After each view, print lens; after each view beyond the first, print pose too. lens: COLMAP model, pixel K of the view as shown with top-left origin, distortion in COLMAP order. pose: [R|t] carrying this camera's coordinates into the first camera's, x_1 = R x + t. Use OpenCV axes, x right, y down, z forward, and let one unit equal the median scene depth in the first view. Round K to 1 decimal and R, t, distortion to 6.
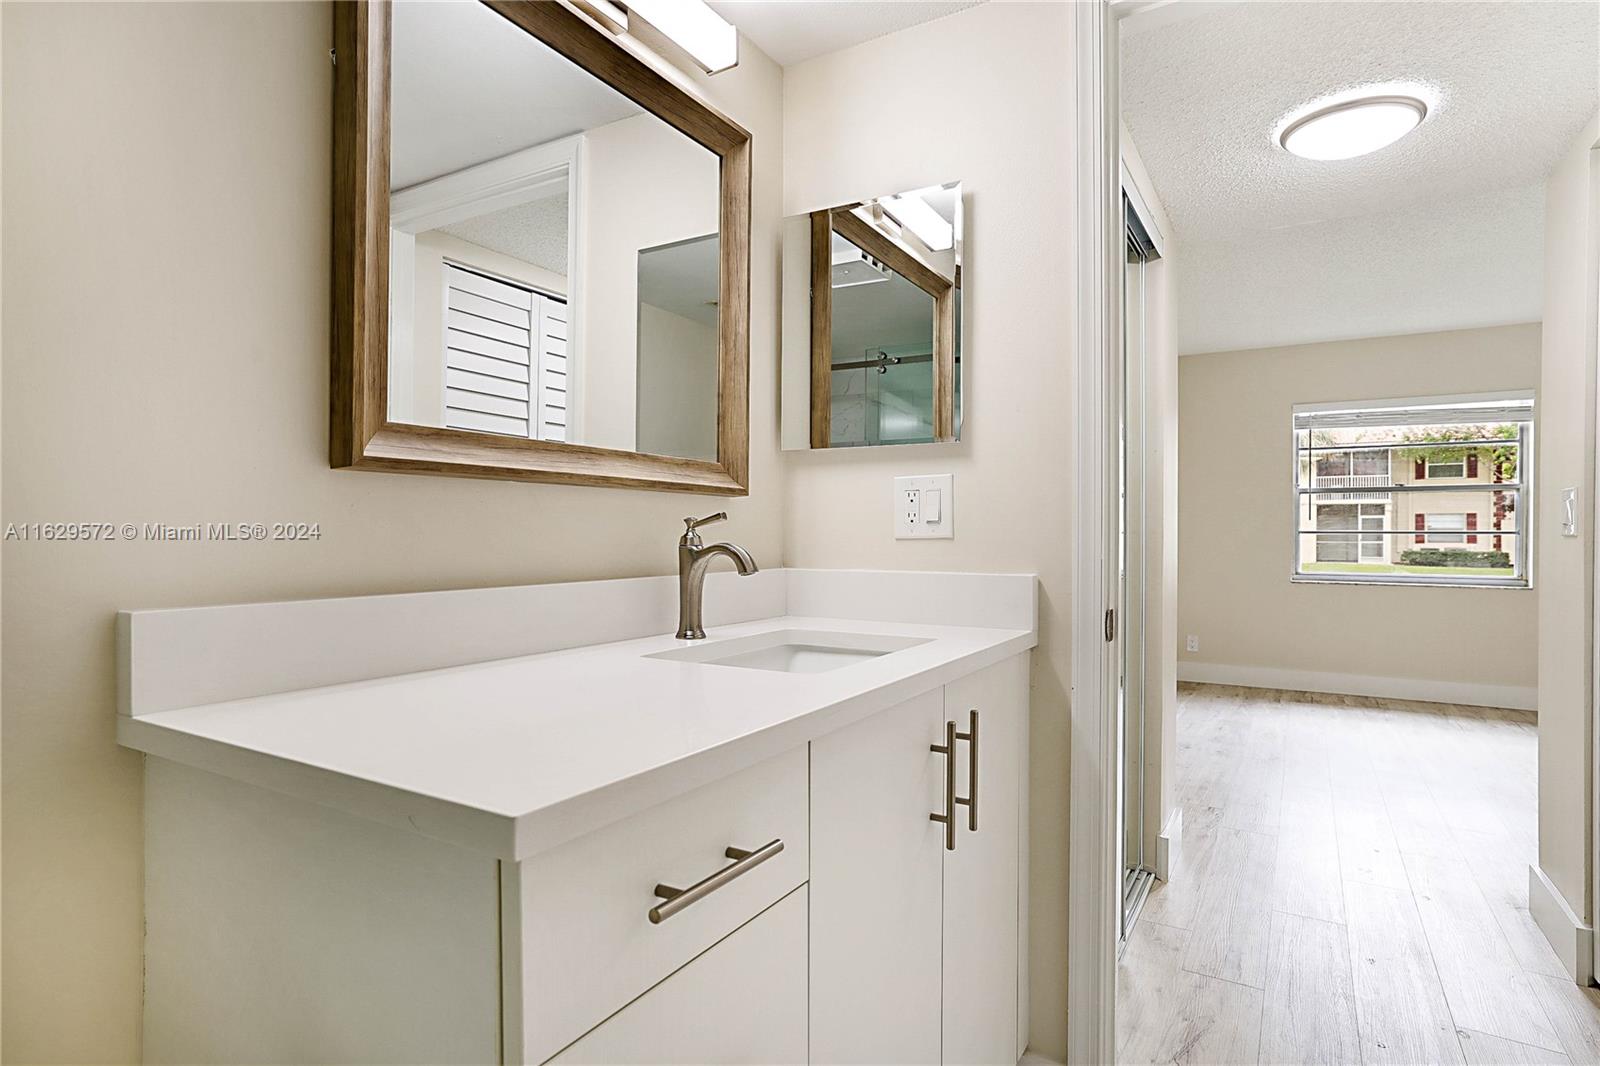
lens RADIAL K [[843.2, 0, 799.4], [0, 843.2, 529.5], [0, 0, 1]] dist [0.016785, 0.000805]
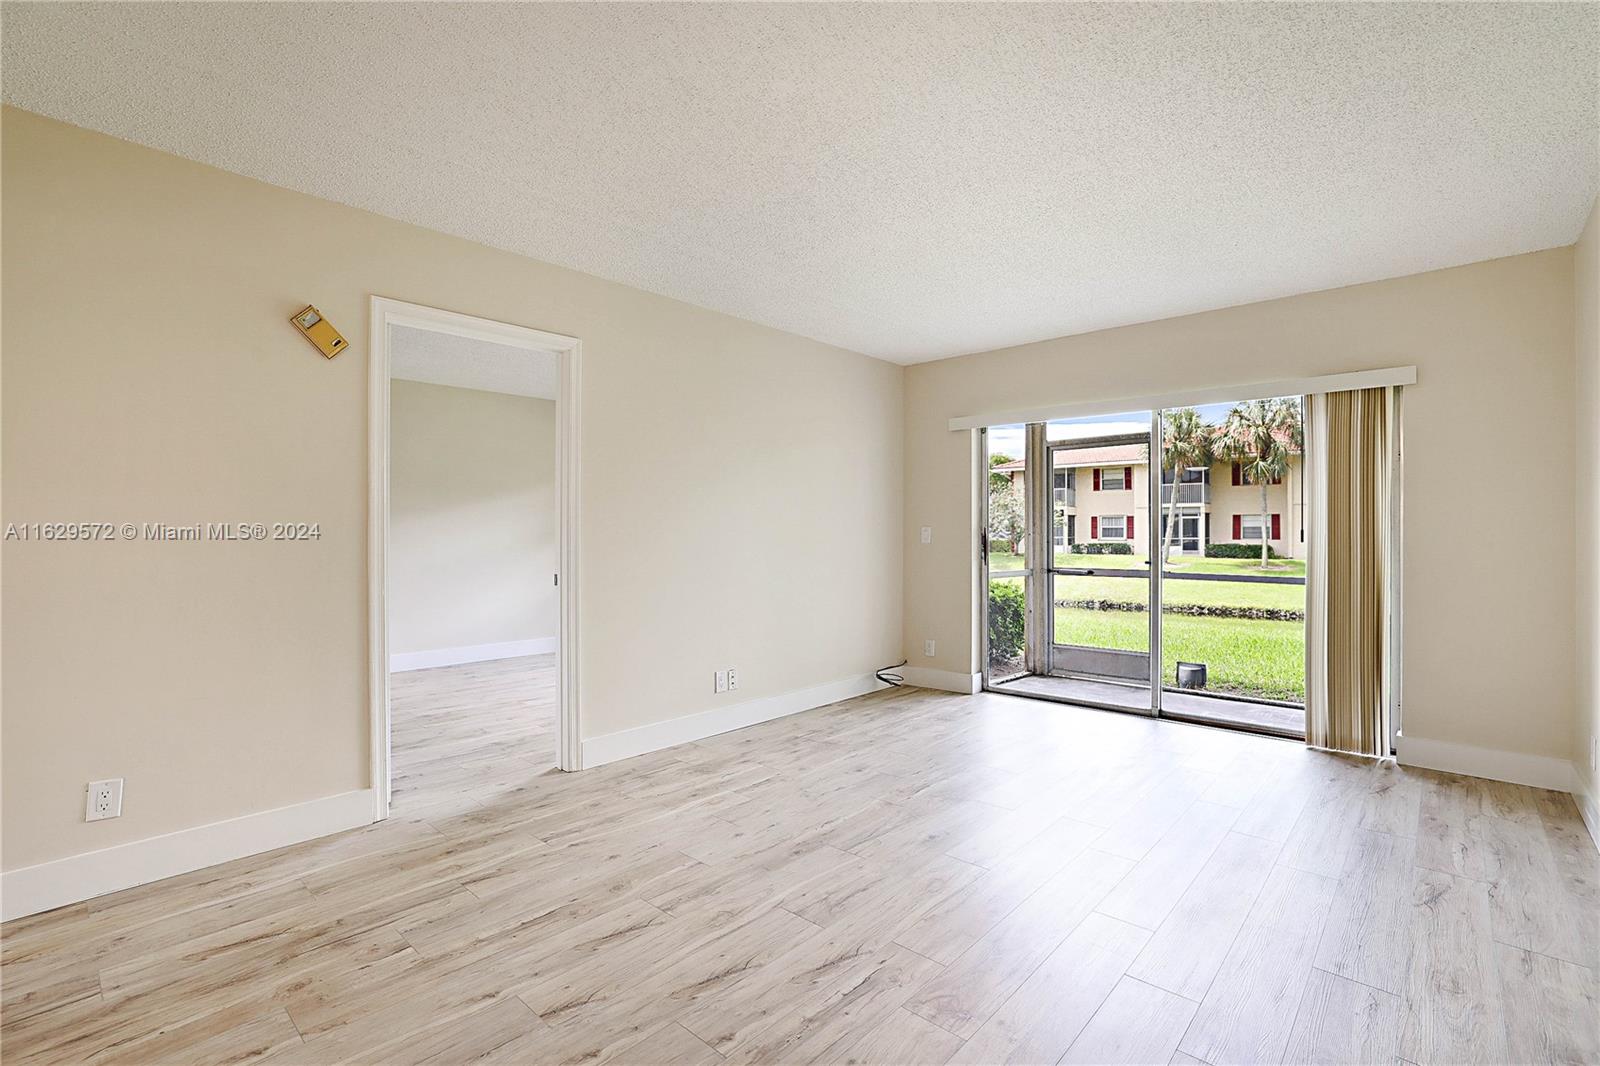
lens RADIAL K [[730.1, 0, 802.9], [0, 730.1, 532.6], [0, 0, 1]] dist [-0.026646, 0.012063]
pose [[0.976924, -0.006948, -0.213474, 0.207103], [0.007540, 0.999970, 0.001959, -0.001043], [0.213454, -0.003524, 0.976947, -0.028317]]
